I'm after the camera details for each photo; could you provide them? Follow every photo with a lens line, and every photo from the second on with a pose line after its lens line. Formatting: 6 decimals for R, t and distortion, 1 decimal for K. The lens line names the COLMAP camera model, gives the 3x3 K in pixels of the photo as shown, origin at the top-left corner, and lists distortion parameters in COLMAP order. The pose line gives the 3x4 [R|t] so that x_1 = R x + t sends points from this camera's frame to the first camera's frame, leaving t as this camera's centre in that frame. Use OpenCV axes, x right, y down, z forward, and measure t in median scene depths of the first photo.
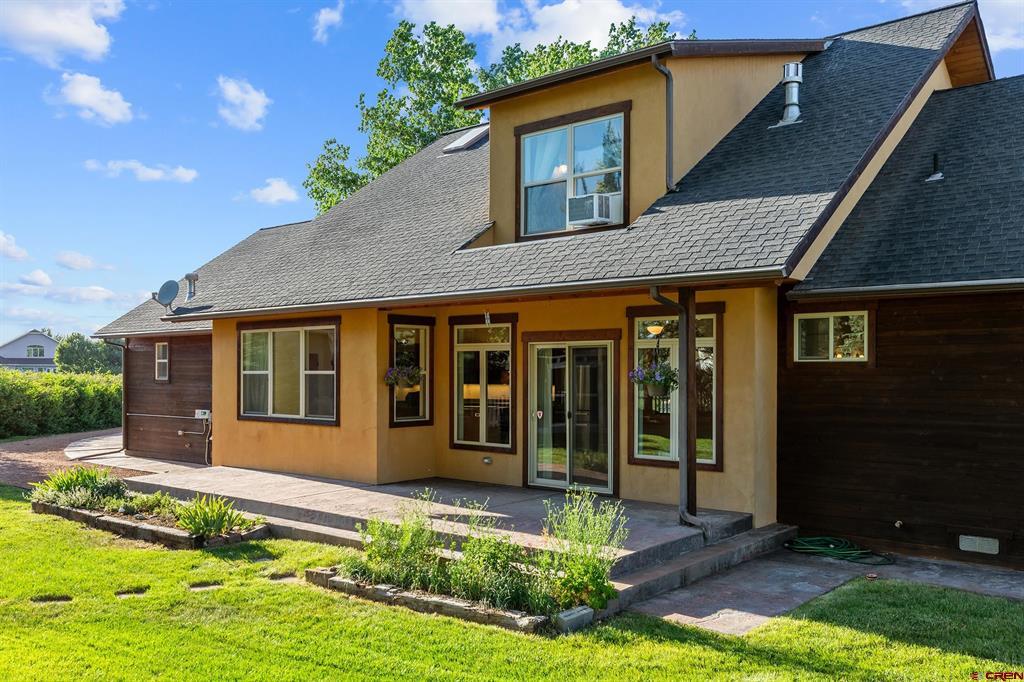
lens RADIAL K [[865.0, 0, 511.5], [0, 865.0, 349.5], [0, 0, 1]] dist [0.006255, -0.000007]
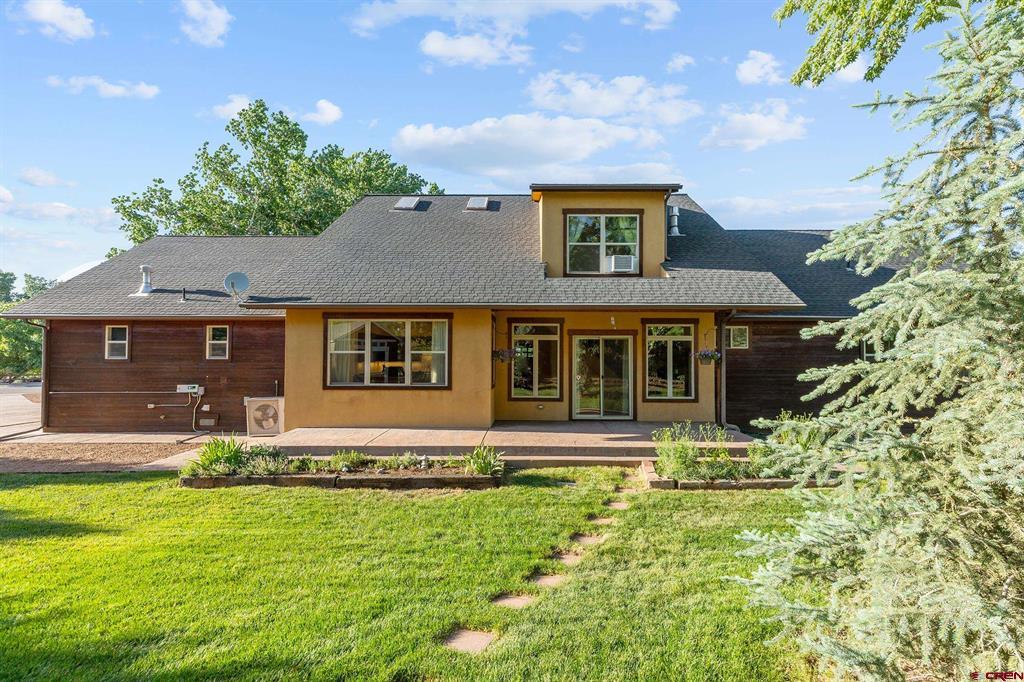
lens RADIAL K [[465.8, 0, 512.9], [0, 465.8, 338.3], [0, 0, 1]] dist [0.013460, 0.000161]
pose [[0.767399, 0.028309, 0.640545, -0.714865], [-0.019179, 0.999591, -0.021200, 0.020577], [-0.640883, 0.003984, 0.767628, 0.397934]]
